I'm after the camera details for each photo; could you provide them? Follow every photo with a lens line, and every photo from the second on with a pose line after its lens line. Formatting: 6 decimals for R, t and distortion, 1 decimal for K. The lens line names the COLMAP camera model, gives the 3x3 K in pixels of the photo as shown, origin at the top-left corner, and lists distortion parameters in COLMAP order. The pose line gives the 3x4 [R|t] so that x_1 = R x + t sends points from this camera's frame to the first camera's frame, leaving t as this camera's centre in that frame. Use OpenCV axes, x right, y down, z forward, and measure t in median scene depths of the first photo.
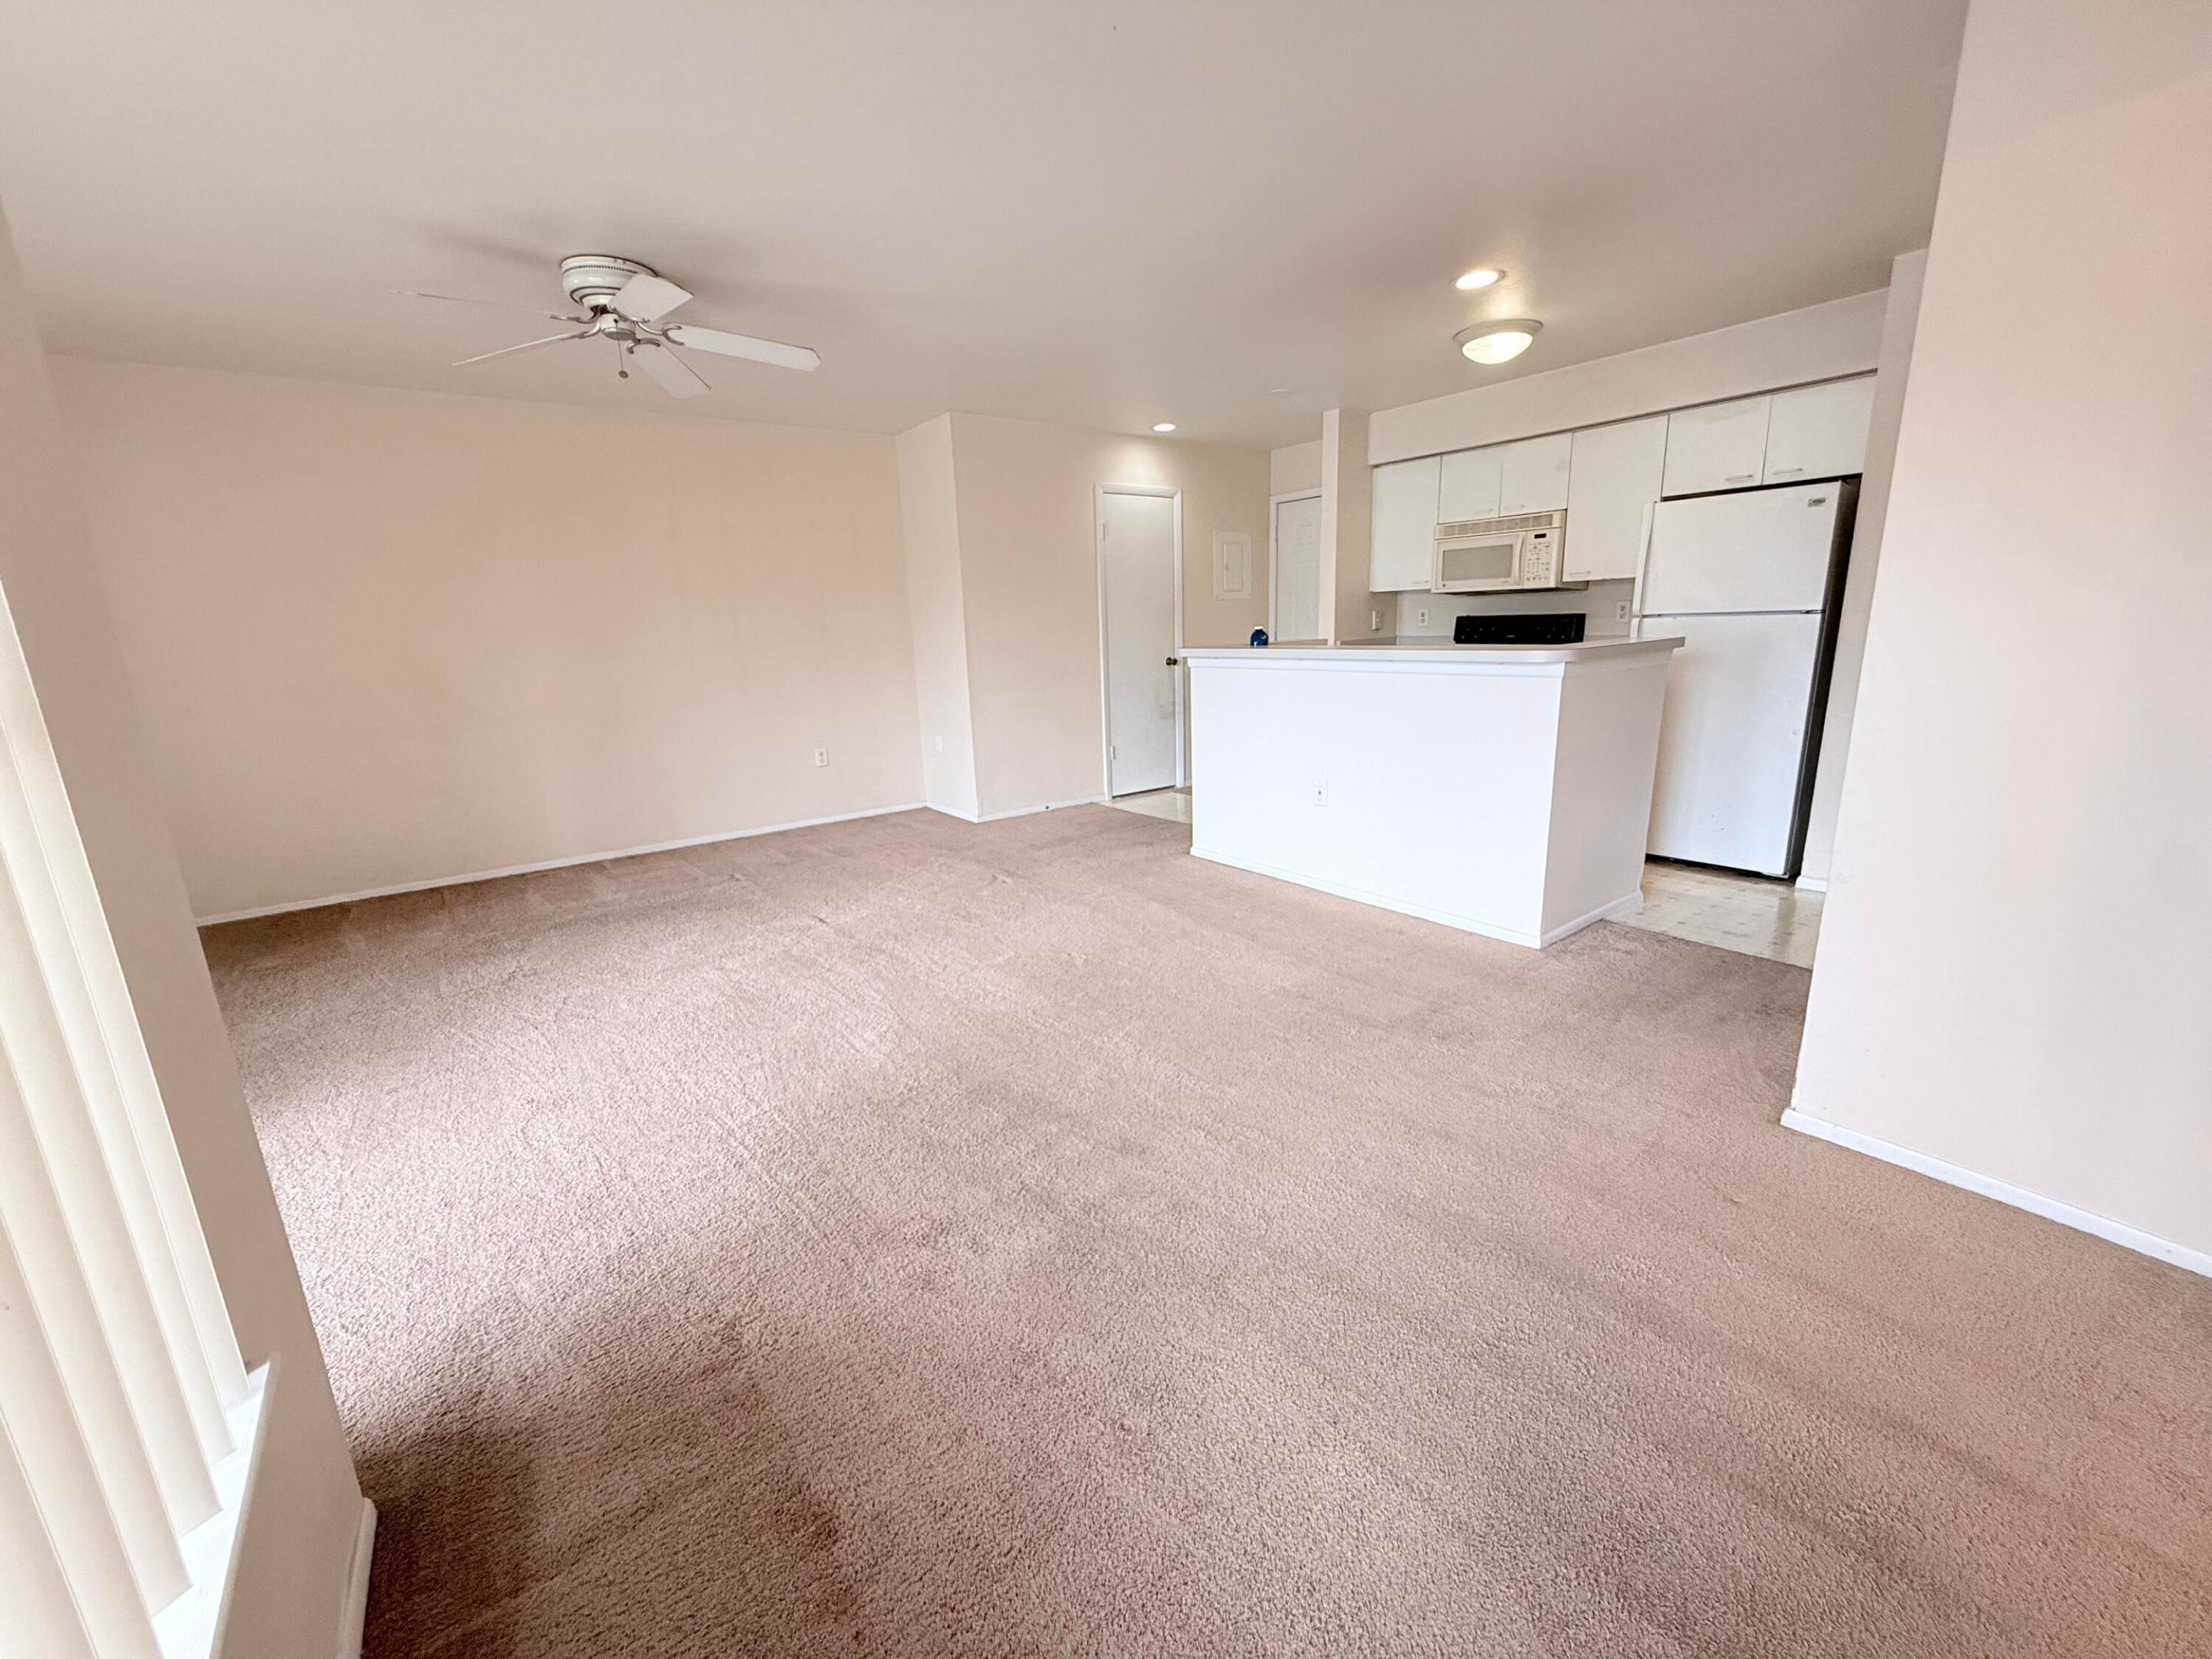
lens RADIAL K [[880.9, 0, 1096.8], [0, 880.9, 831.7], [0, 0, 1]] dist [-0.002922, 0.000155]
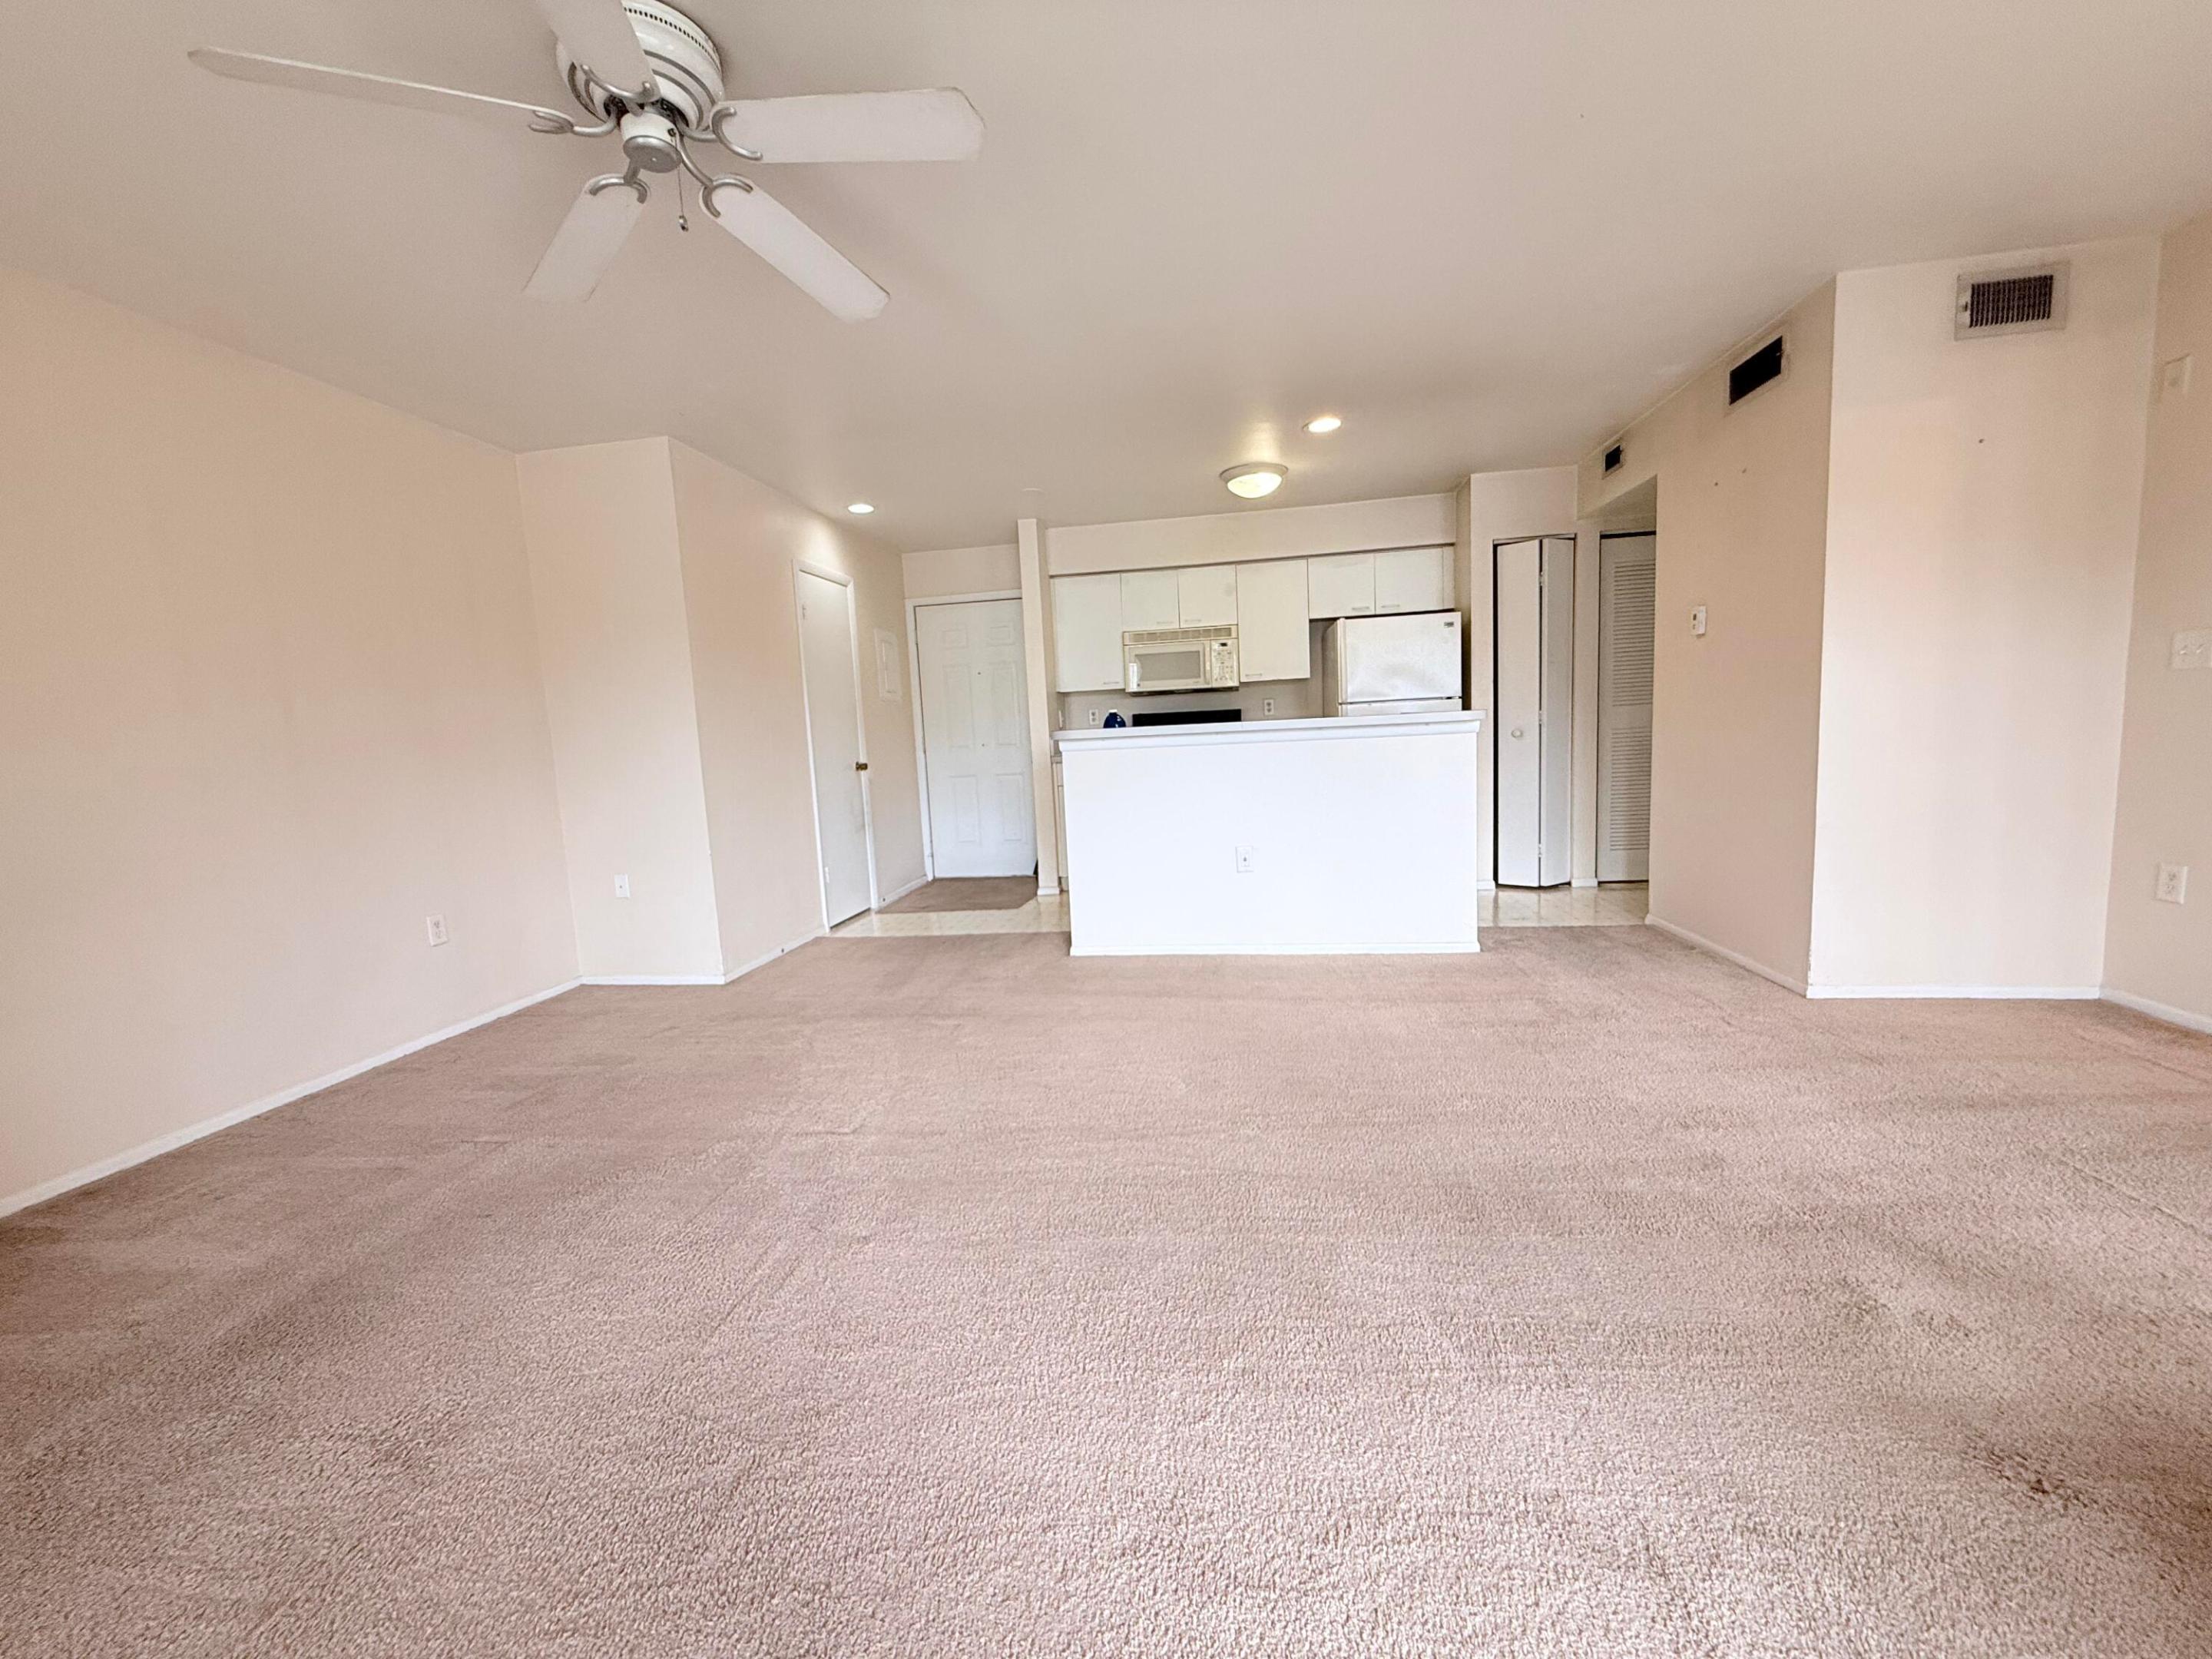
lens RADIAL K [[880.9, 0, 1099.5], [0, 880.9, 825.5], [0, 0, 1]] dist [-0.002922, 0.000155]
pose [[0.717910, -0.076359, 0.691936, -0.472557], [0.186265, 0.978795, -0.085241, -0.021472], [-0.670754, 0.190079, 0.716909, 0.294641]]
